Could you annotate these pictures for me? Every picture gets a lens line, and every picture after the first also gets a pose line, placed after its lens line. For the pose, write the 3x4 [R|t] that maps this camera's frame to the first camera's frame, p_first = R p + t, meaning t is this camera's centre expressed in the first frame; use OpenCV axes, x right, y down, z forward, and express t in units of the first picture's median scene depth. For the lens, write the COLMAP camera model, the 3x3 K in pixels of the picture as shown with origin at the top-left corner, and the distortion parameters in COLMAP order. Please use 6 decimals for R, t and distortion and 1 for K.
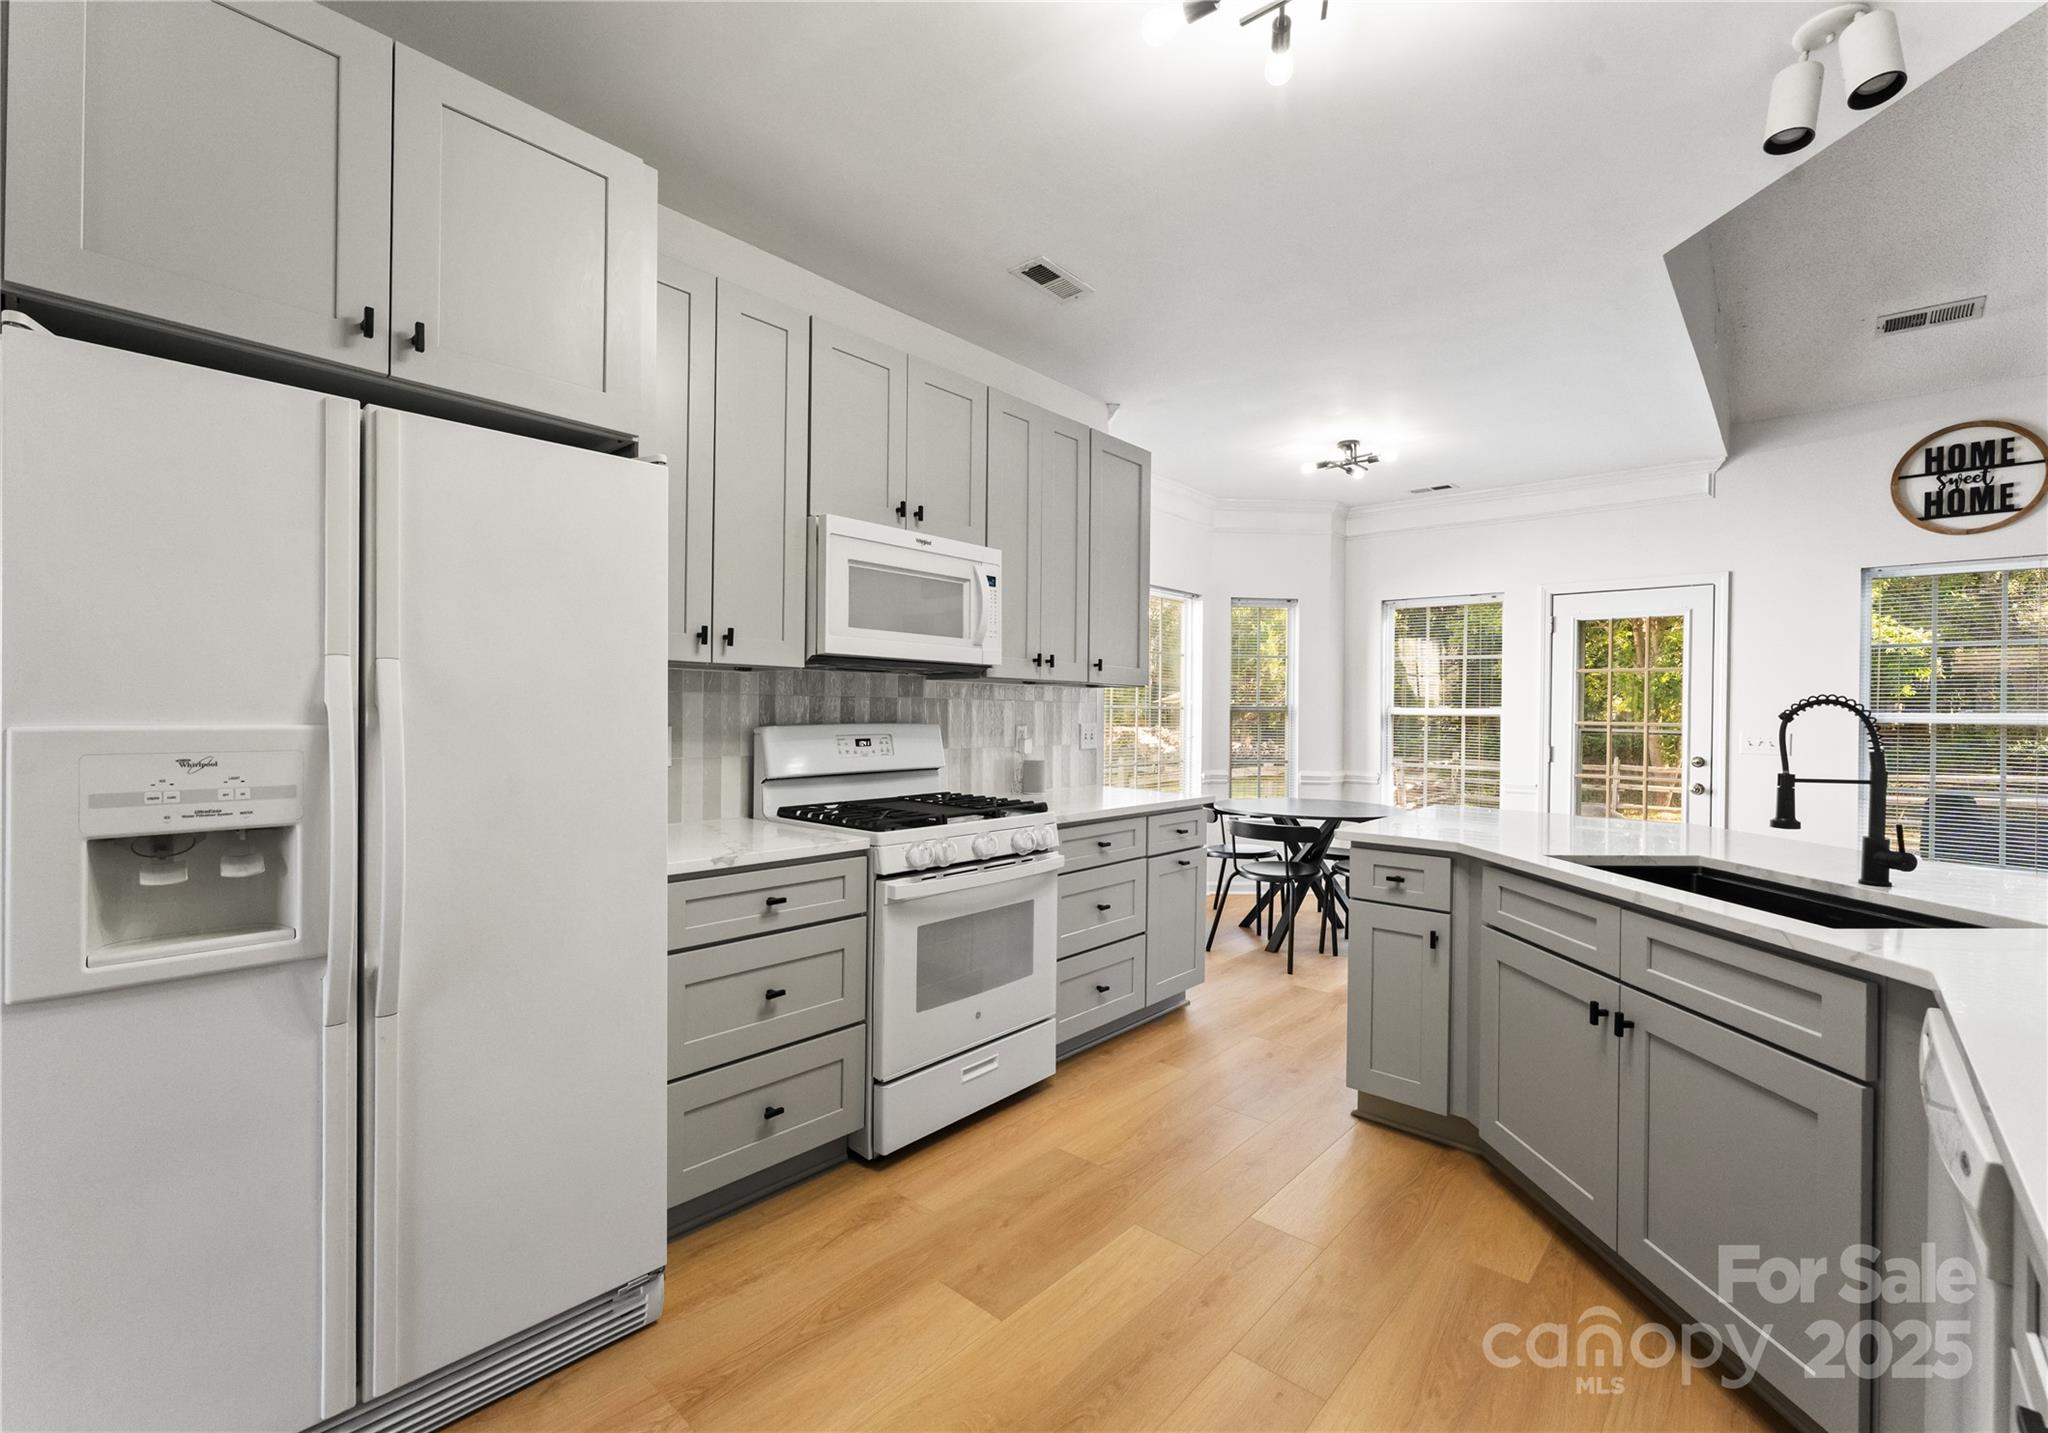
lens RADIAL K [[899.7, 0, 1024.0], [0, 899.7, 716.5], [0, 0, 1]] dist [-0.002659, -0.000727]
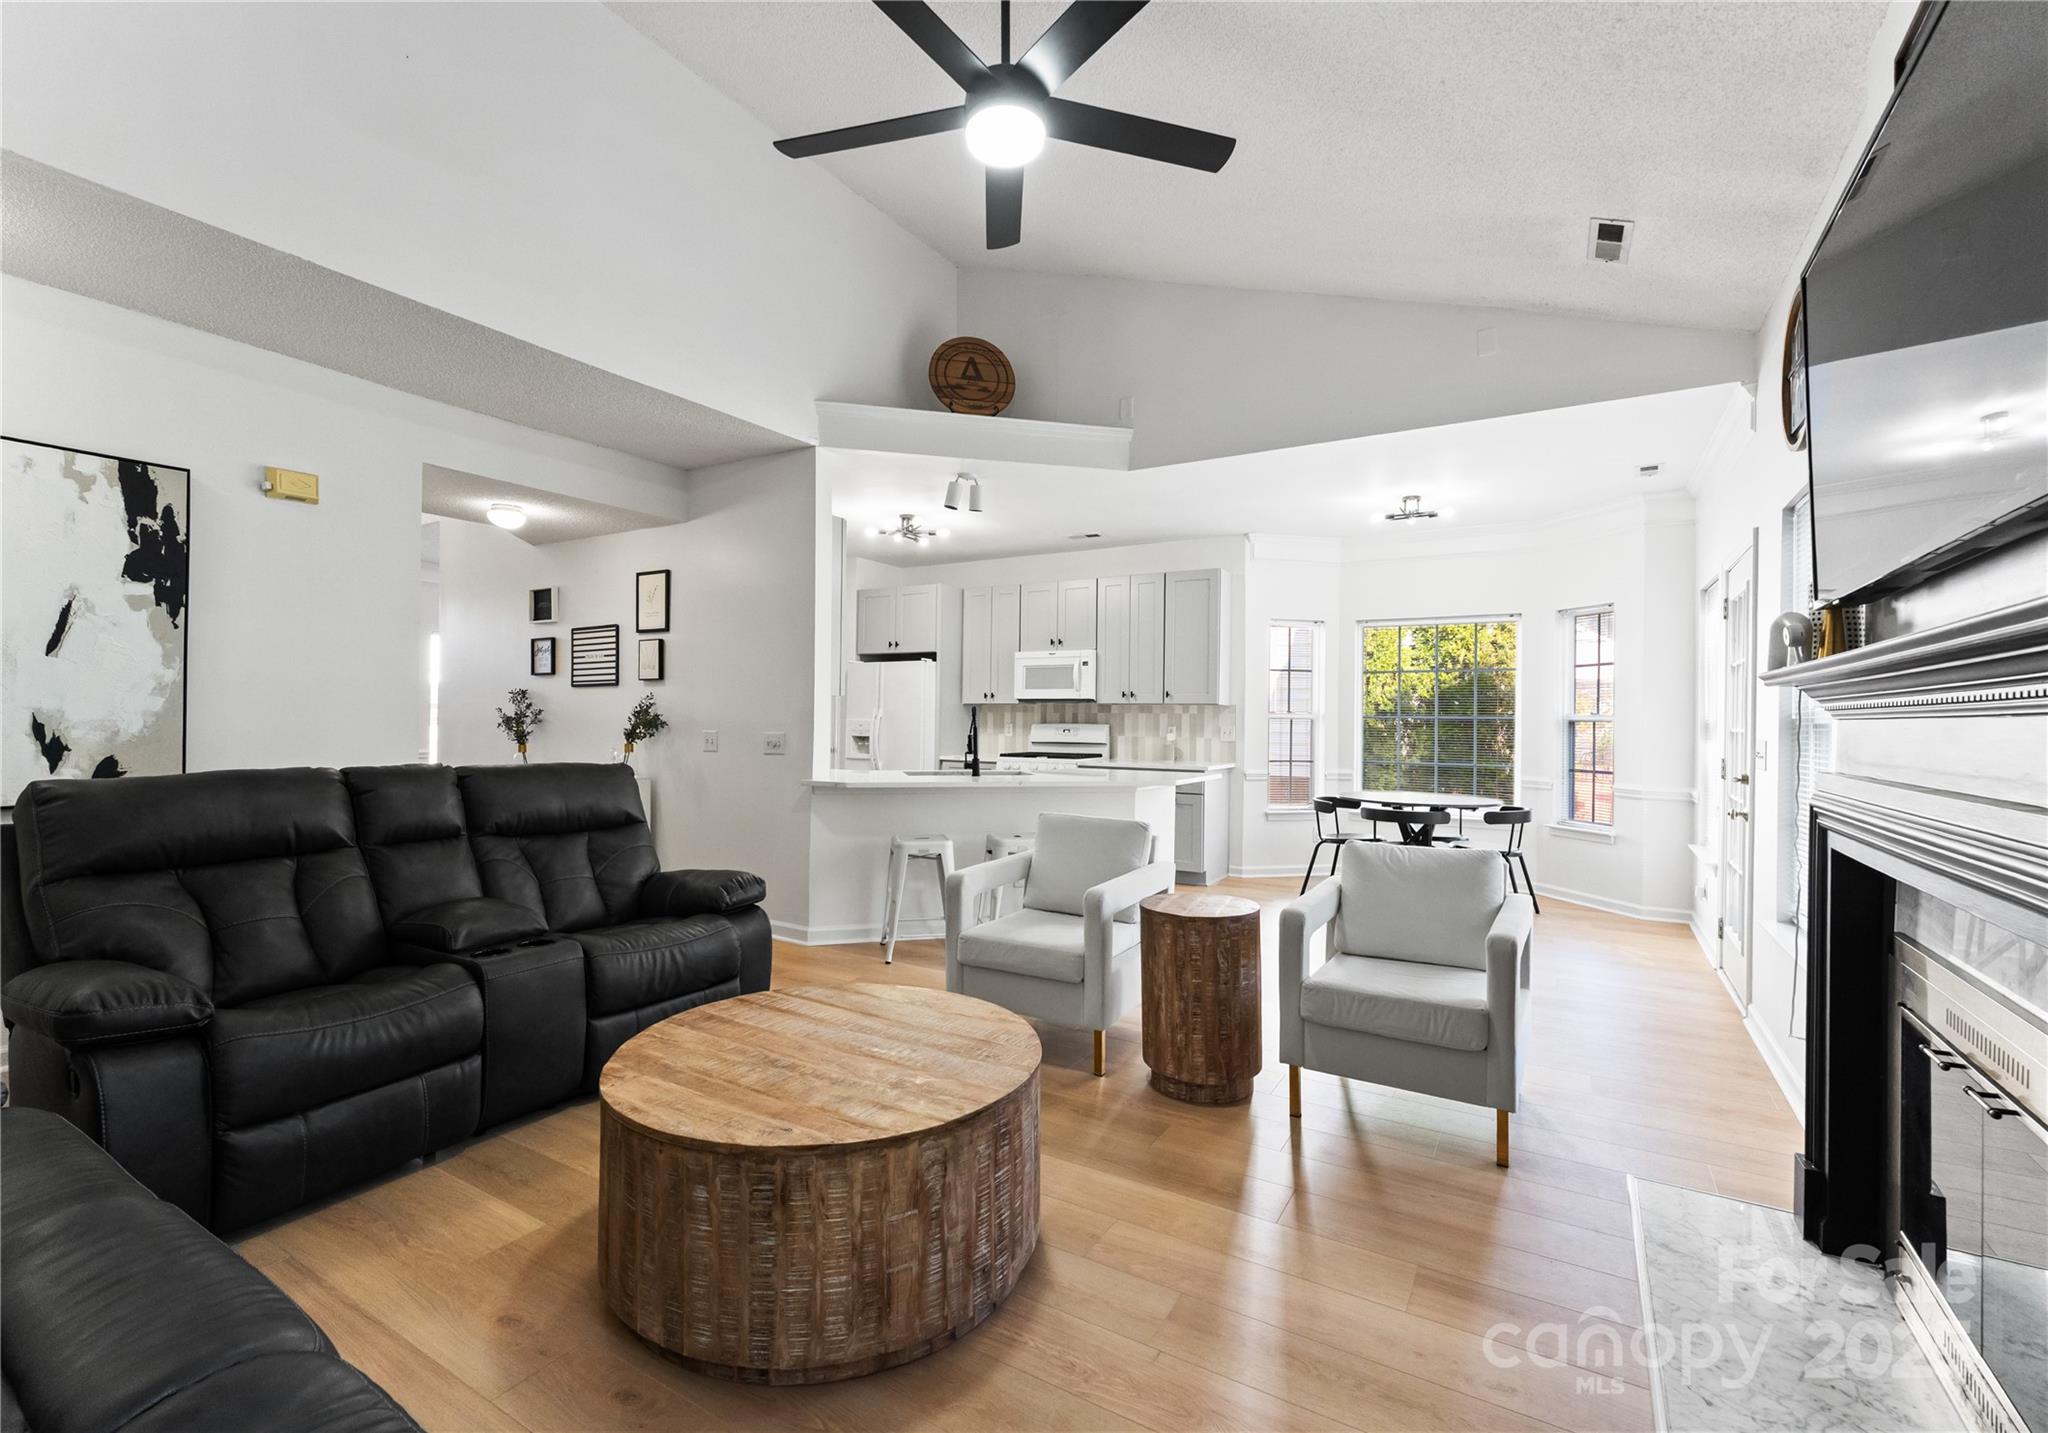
lens RADIAL K [[899.7, 0, 1024.0], [0, 899.7, 716.5], [0, 0, 1]] dist [-0.002659, -0.000727]
pose [[0.169904, -0.006385, -0.985440, 1.427512], [-0.001923, 0.999975, -0.006811, 0.003794], [0.985459, 0.003052, 0.169887, 0.270323]]
